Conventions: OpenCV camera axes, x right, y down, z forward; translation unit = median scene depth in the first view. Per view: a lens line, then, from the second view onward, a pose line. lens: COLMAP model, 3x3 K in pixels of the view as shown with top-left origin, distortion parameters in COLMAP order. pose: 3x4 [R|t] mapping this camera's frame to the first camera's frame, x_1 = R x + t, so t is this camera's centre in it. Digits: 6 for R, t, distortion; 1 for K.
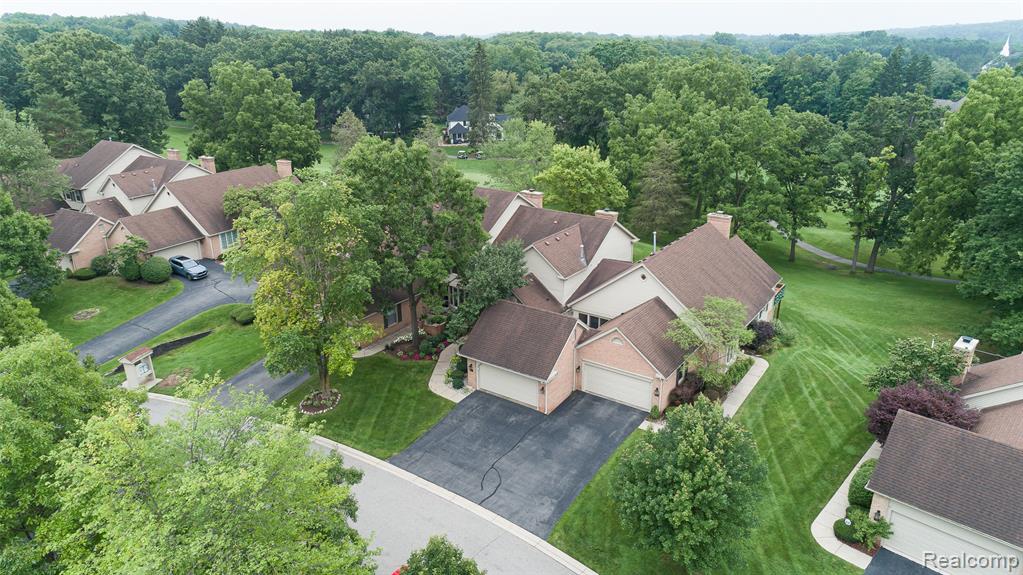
lens RADIAL K [[703.4, 0, 511.5], [0, 703.4, 287.5], [0, 0, 1]] dist [0.007019, 0.030030]
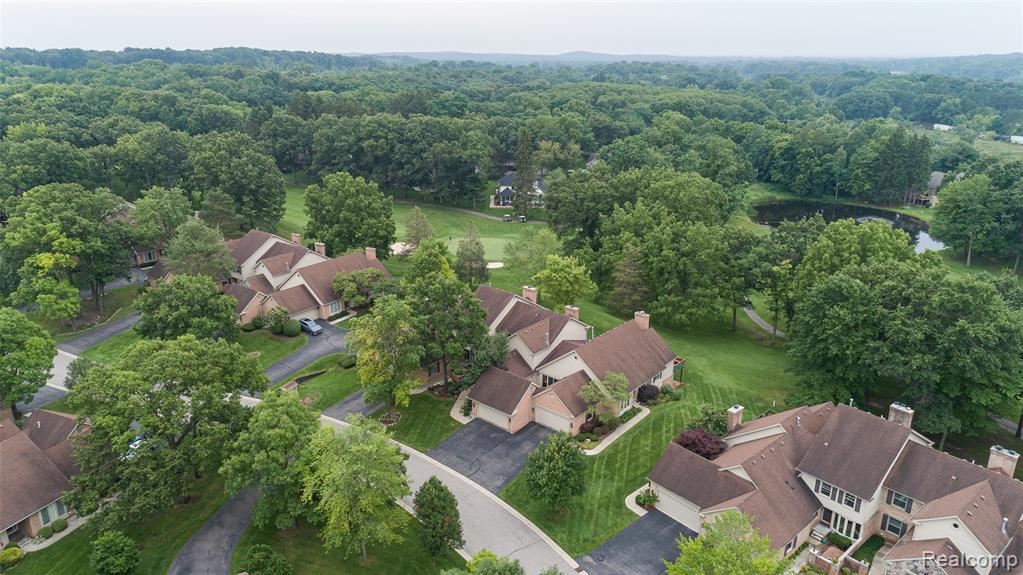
lens RADIAL K [[703.4, 0, 511.5], [0, 703.4, 287.5], [0, 0, 1]] dist [0.007019, 0.030030]
pose [[0.995034, 0.042725, -0.089905, 0.165533], [-0.044653, 0.998811, -0.019543, -0.136347], [0.088963, 0.023461, 0.995759, -0.691423]]
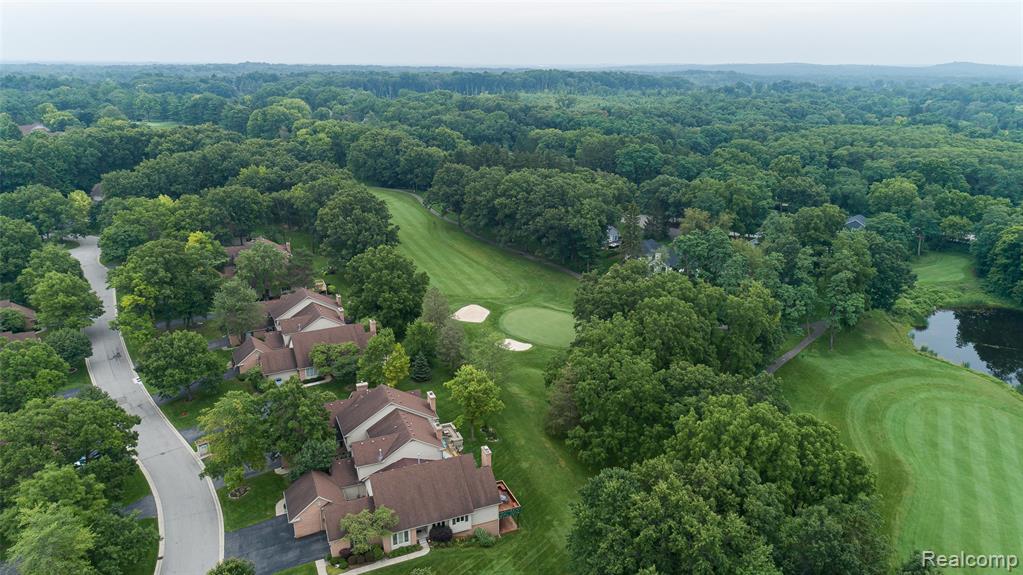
lens RADIAL K [[703.4, 0, 511.5], [0, 703.4, 287.5], [0, 0, 1]] dist [0.007019, 0.030030]
pose [[0.842184, 0.180432, -0.508105, 1.271517], [-0.194684, 0.980534, 0.025507, -0.600478], [0.502816, 0.077439, 0.860918, -0.398595]]
